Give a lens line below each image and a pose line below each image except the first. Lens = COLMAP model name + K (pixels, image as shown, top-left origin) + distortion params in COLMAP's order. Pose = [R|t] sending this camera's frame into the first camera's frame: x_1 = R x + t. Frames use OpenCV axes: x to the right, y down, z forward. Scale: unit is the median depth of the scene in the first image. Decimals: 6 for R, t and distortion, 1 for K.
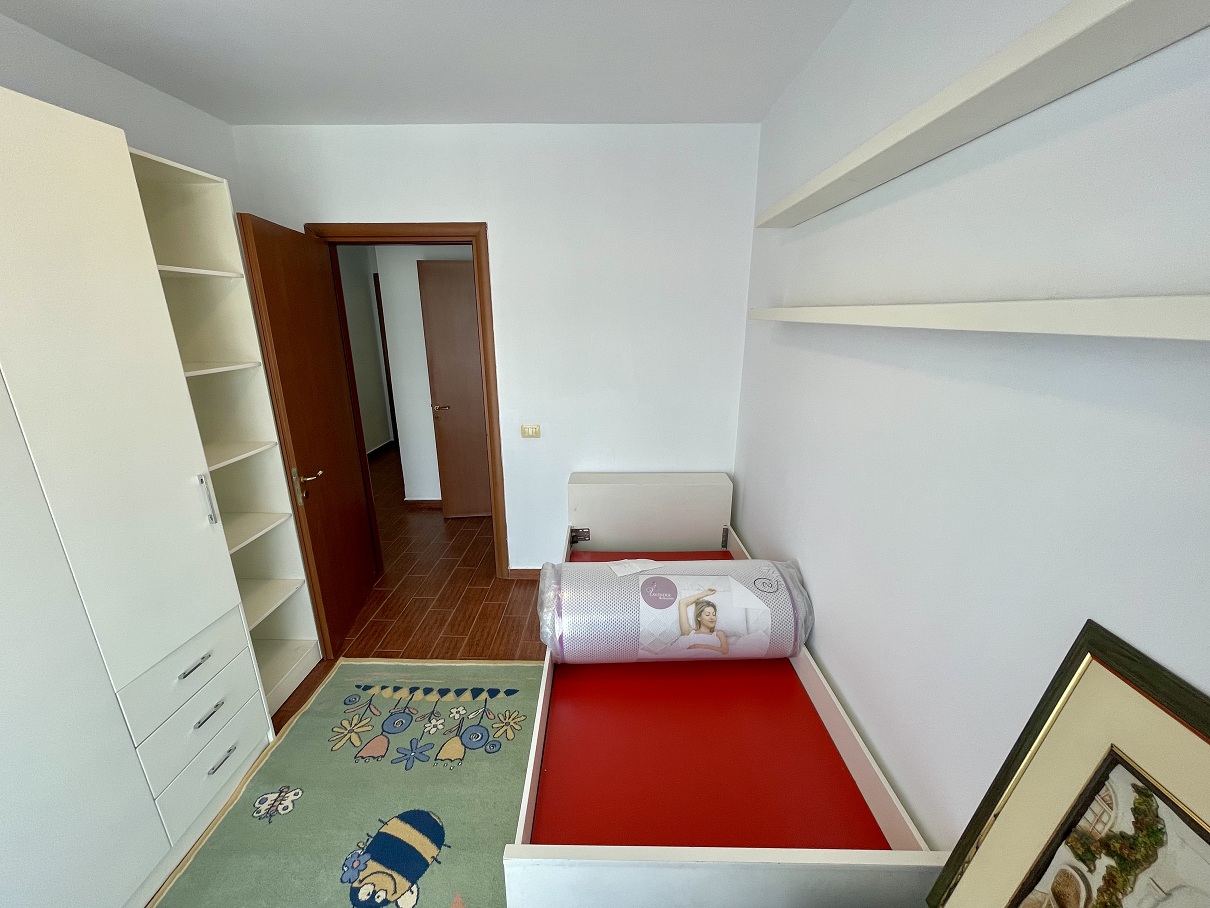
lens RADIAL K [[486.0, 0, 604.9], [0, 486.0, 459.3], [0, 0, 1]] dist [-0.002400, -0.000220]
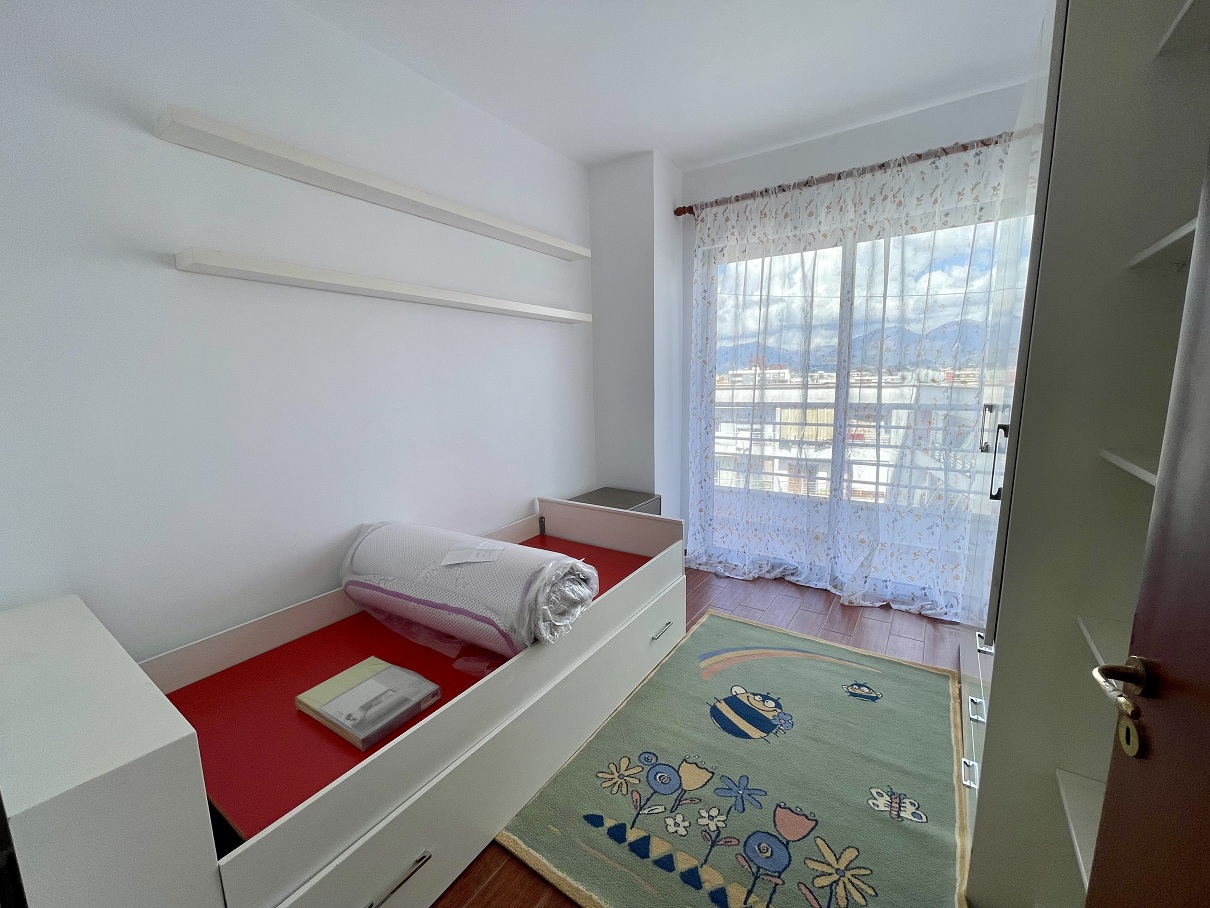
lens RADIAL K [[486.0, 0, 609.3], [0, 486.0, 455.5], [0, 0, 1]] dist [-0.002400, -0.000220]
pose [[-0.835402, -0.068770, 0.545321, -0.596076], [0.168963, 0.911969, 0.373850, -0.217640], [-0.523025, 0.404454, -0.750241, 1.447745]]
